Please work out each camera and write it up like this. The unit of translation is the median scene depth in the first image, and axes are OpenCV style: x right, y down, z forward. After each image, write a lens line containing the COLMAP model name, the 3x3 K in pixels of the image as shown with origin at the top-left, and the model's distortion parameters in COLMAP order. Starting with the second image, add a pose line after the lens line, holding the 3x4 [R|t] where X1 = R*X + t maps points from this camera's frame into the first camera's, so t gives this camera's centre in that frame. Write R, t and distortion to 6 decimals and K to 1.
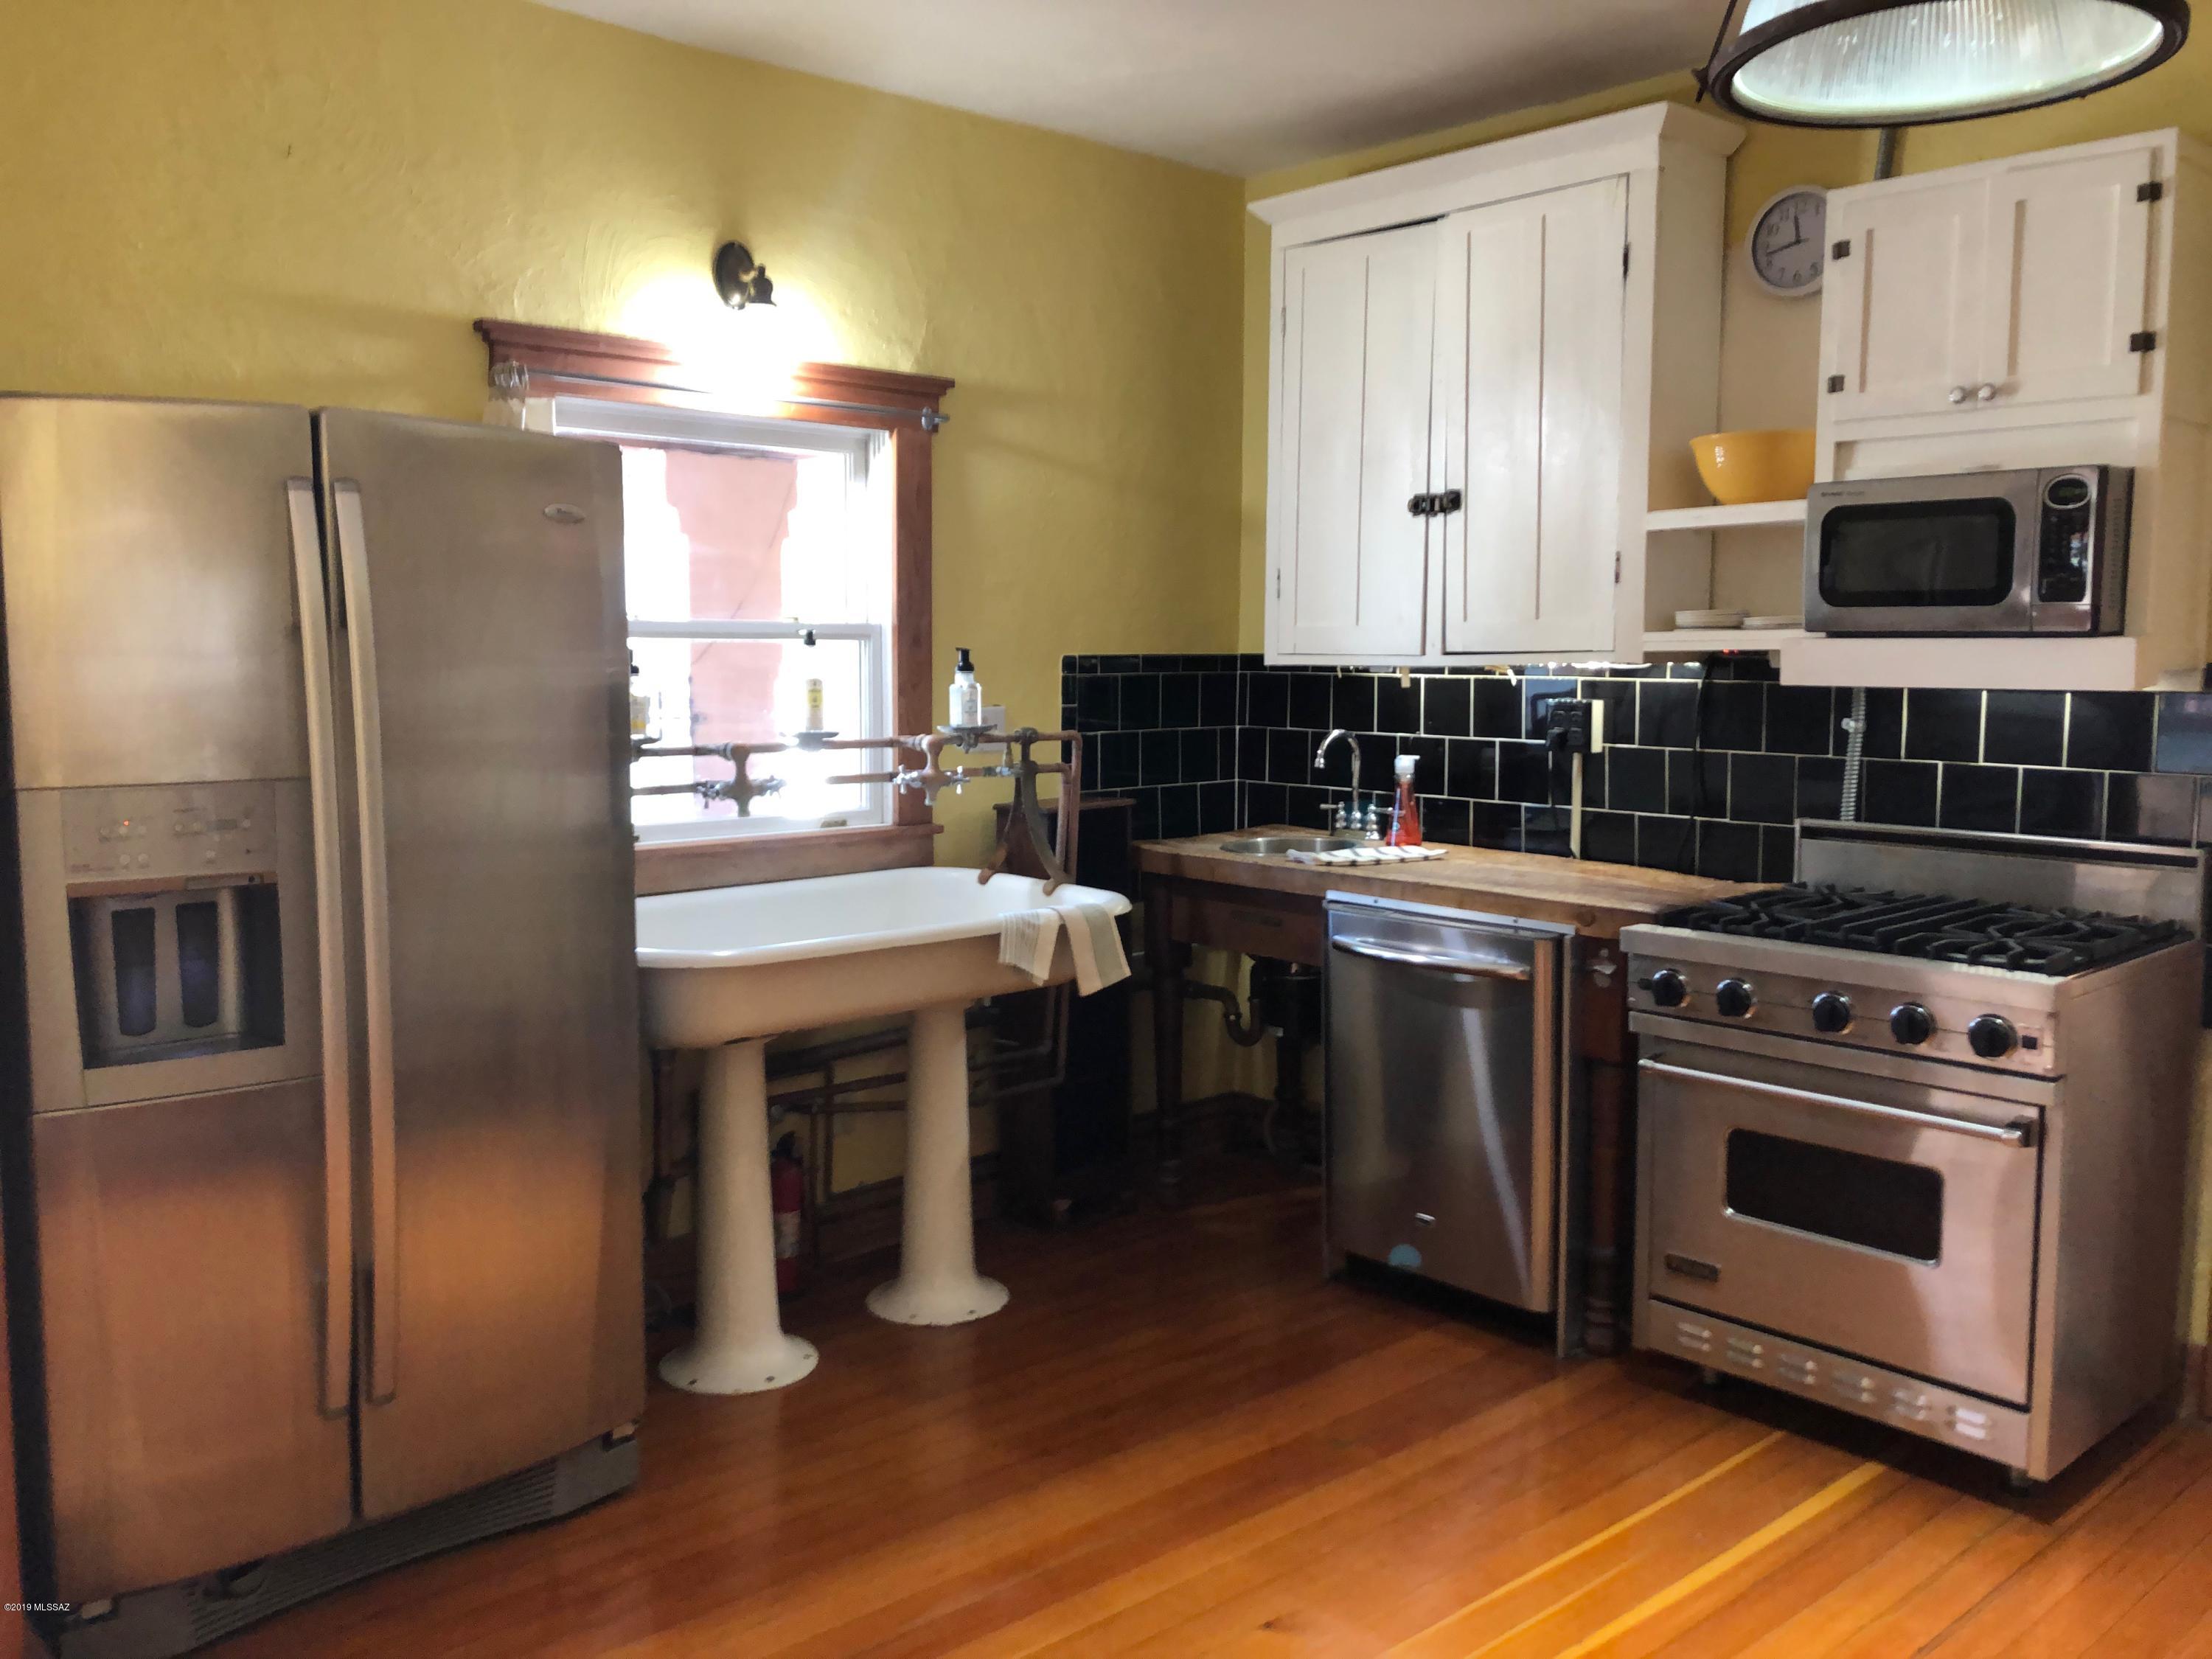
lens RADIAL K [[1783.2, 0, 1089.9], [0, 1783.2, 816.6], [0, 0, 1]] dist [0.035341, -0.059943]
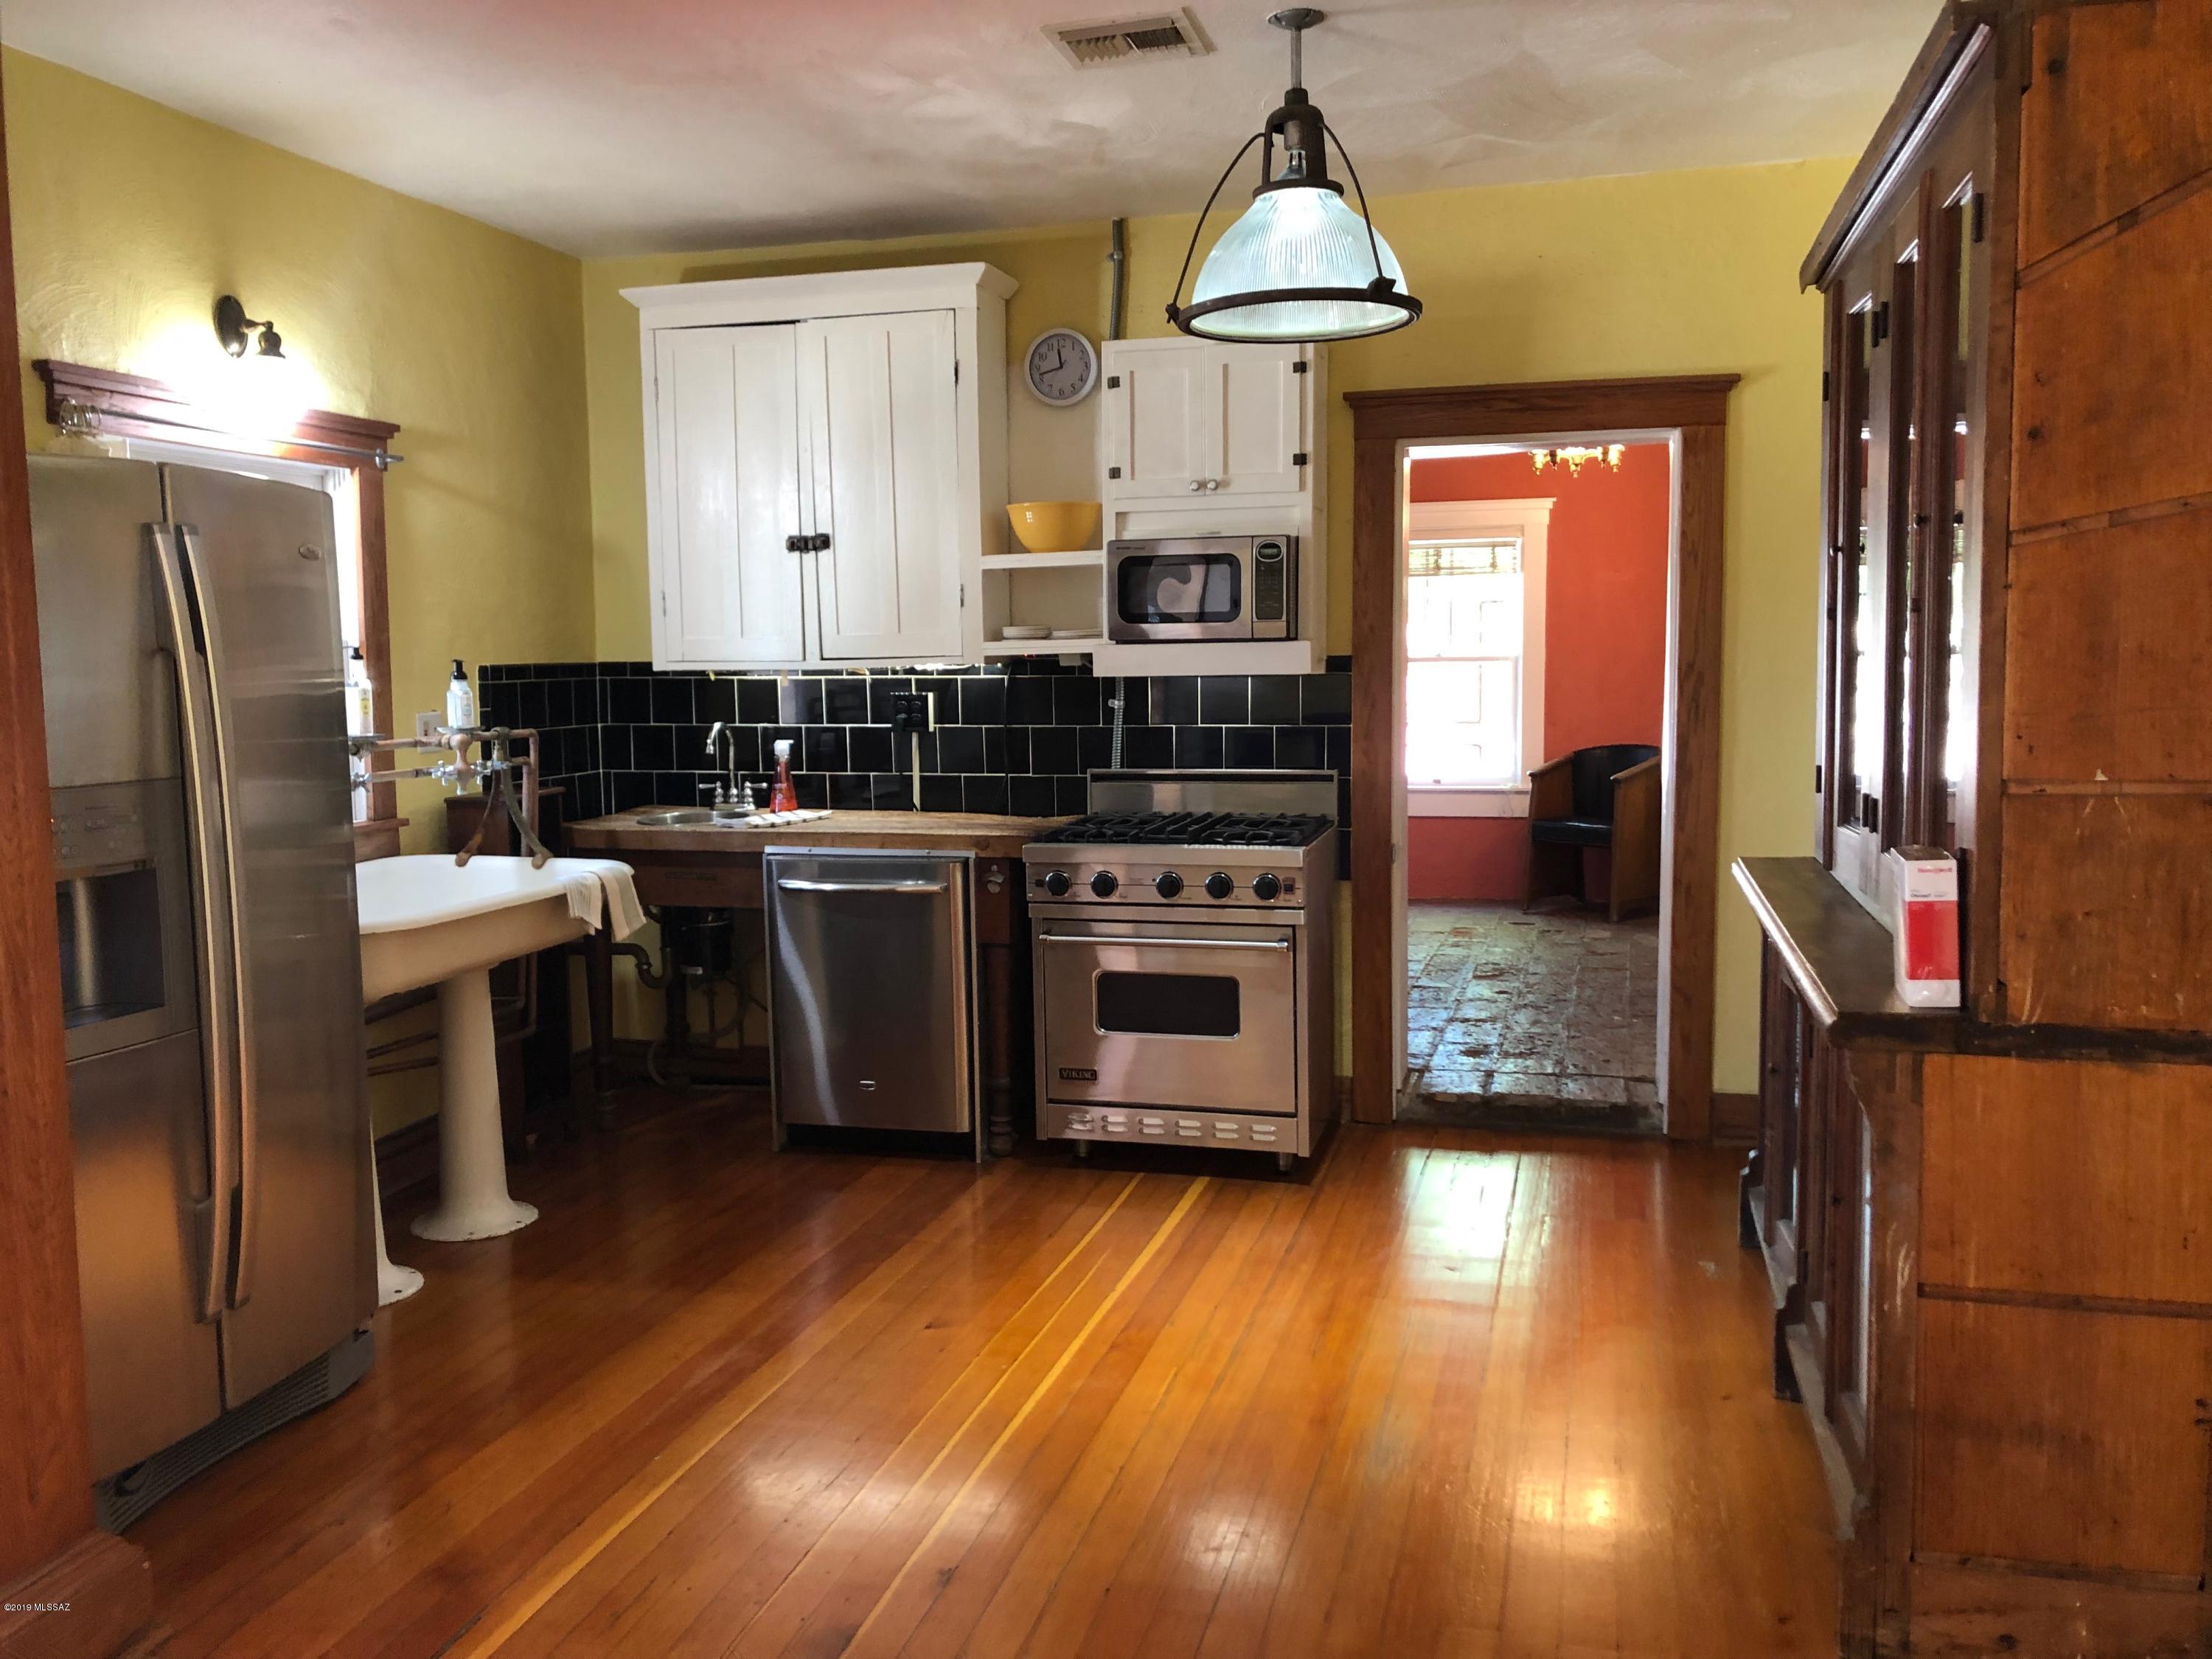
lens RADIAL K [[1783.2, 0, 1082.6], [0, 1783.2, 823.6], [0, 0, 1]] dist [0.035341, -0.059943]
pose [[0.841943, -0.066775, 0.535419, -0.392122], [0.067597, 0.997548, 0.018114, 0.019364], [-0.535316, 0.020942, 0.844392, -0.216976]]
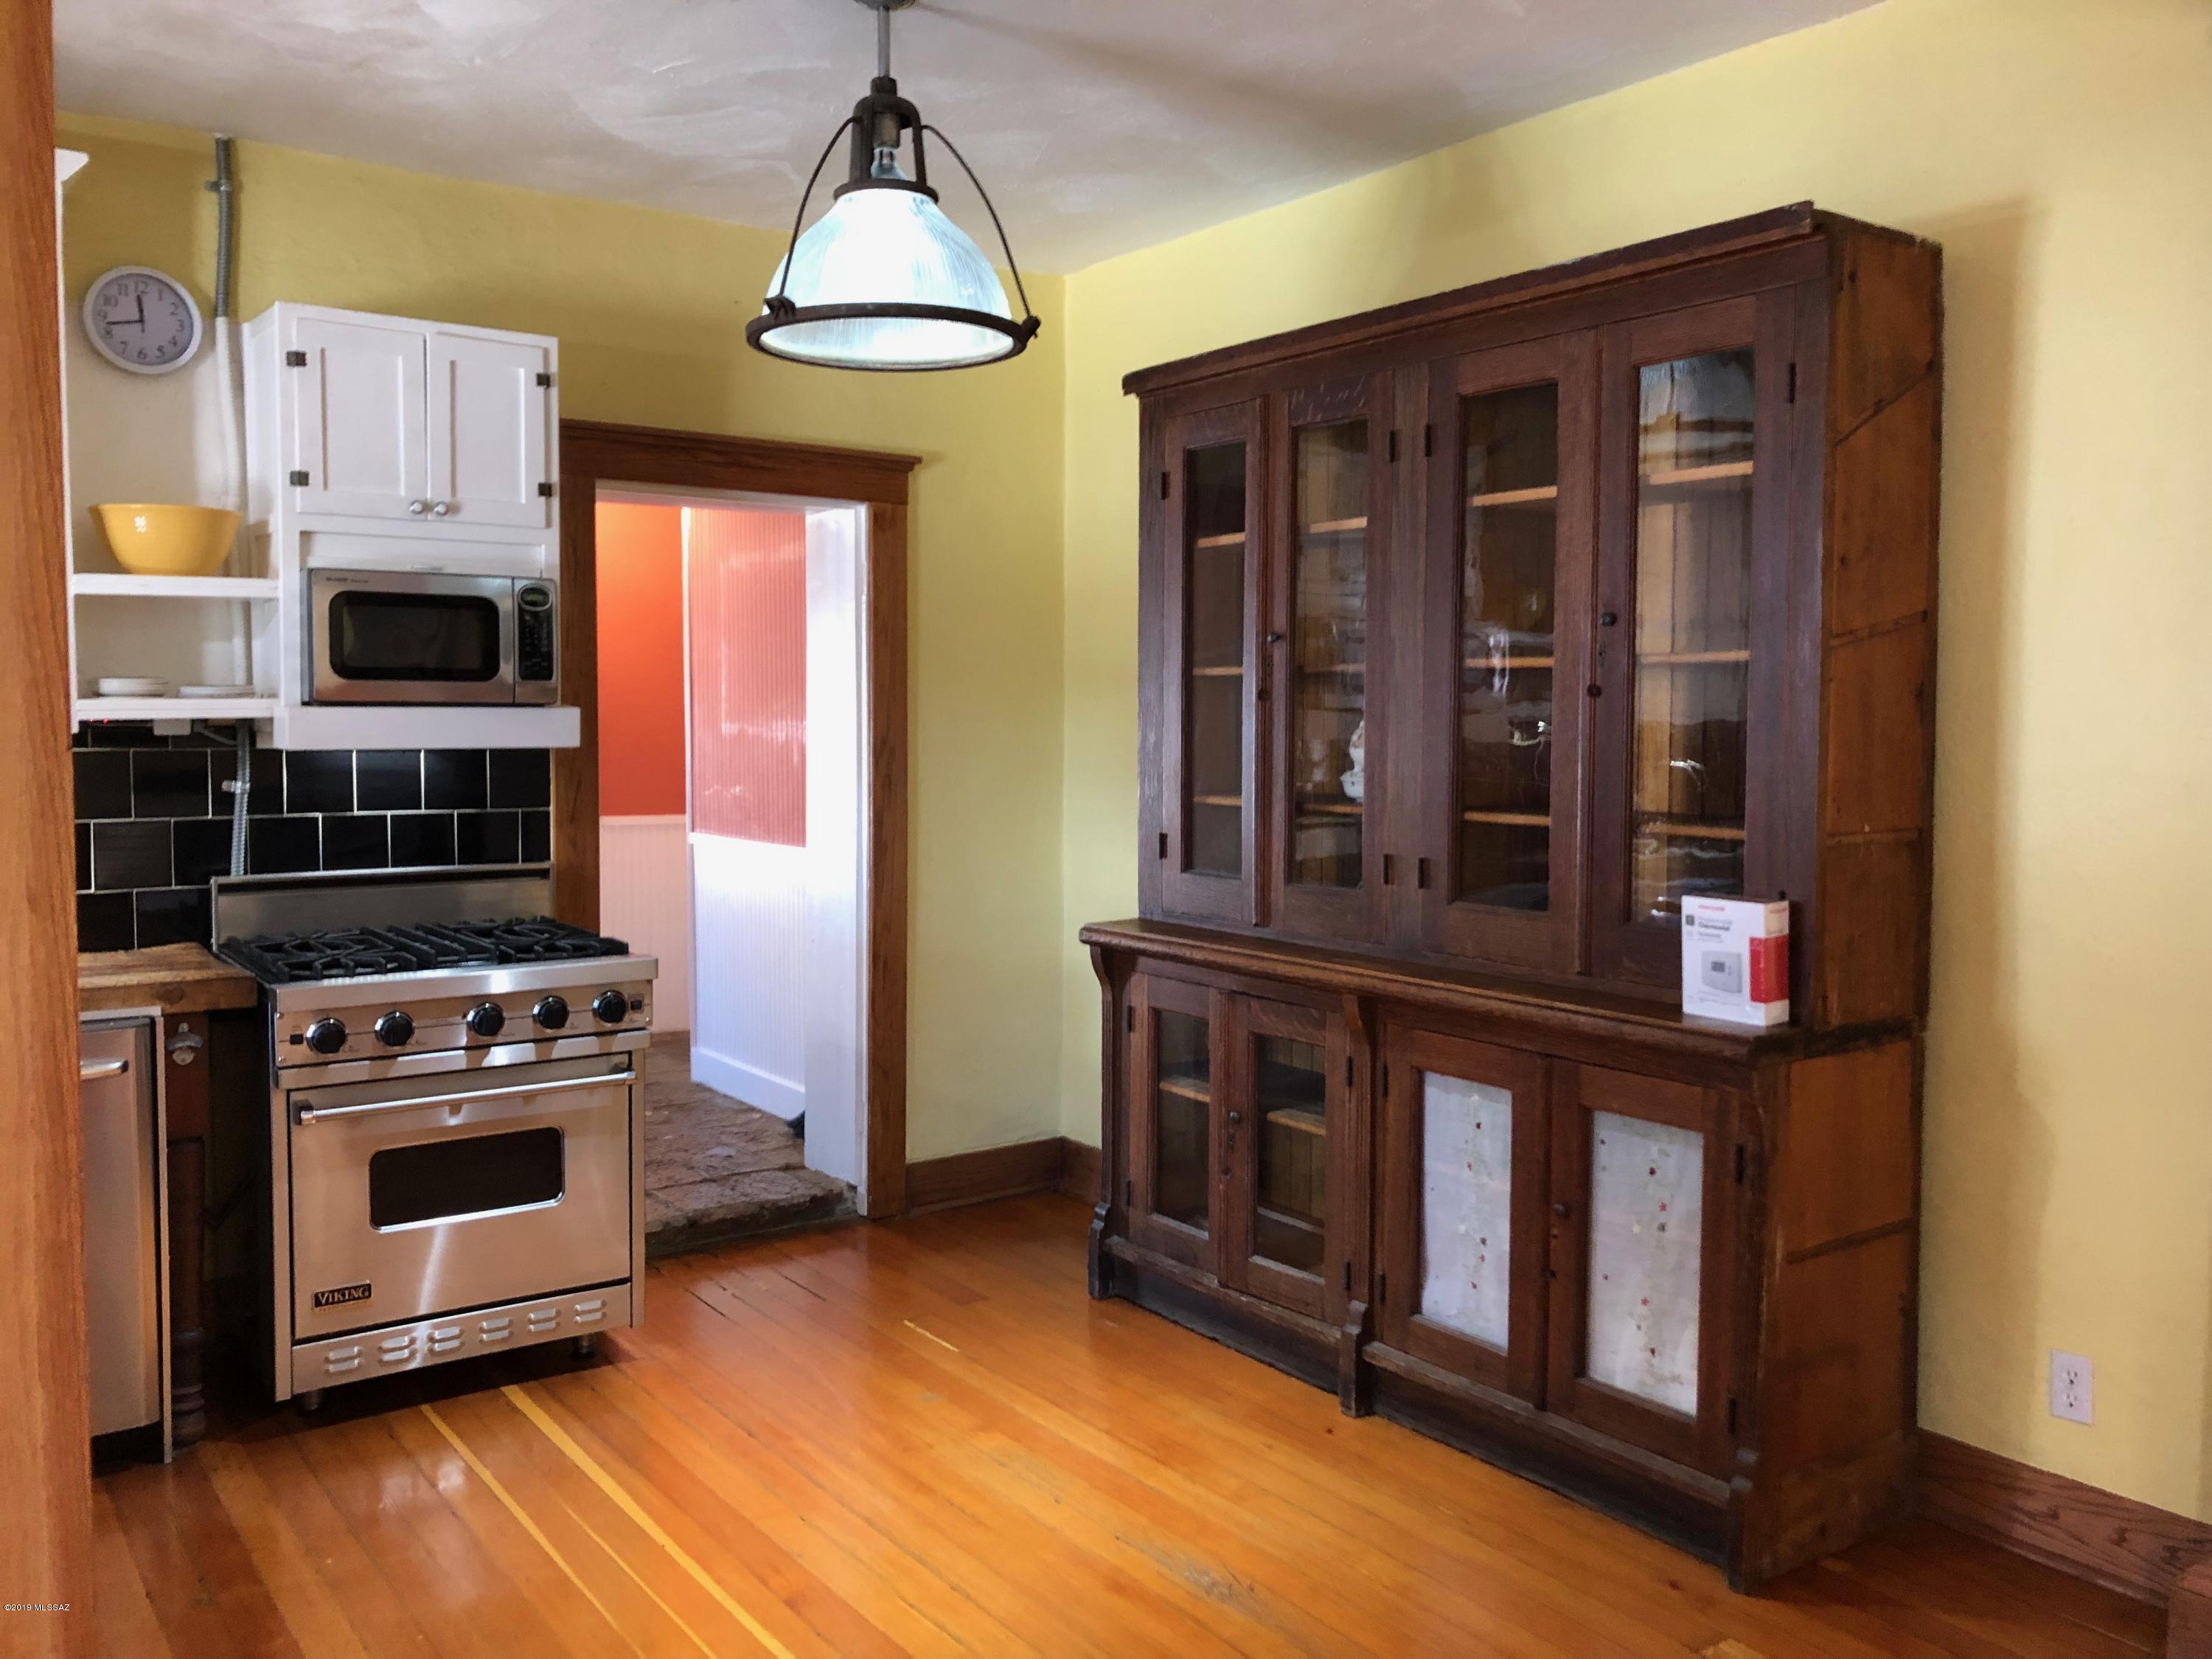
lens RADIAL K [[1783.2, 0, 1097.7], [0, 1783.2, 829.7], [0, 0, 1]] dist [0.035341, -0.059943]
pose [[0.109164, -0.067149, 0.991753, -0.601645], [0.091929, 0.994122, 0.057191, -0.040145], [-0.989764, 0.084928, 0.114695, 0.375040]]
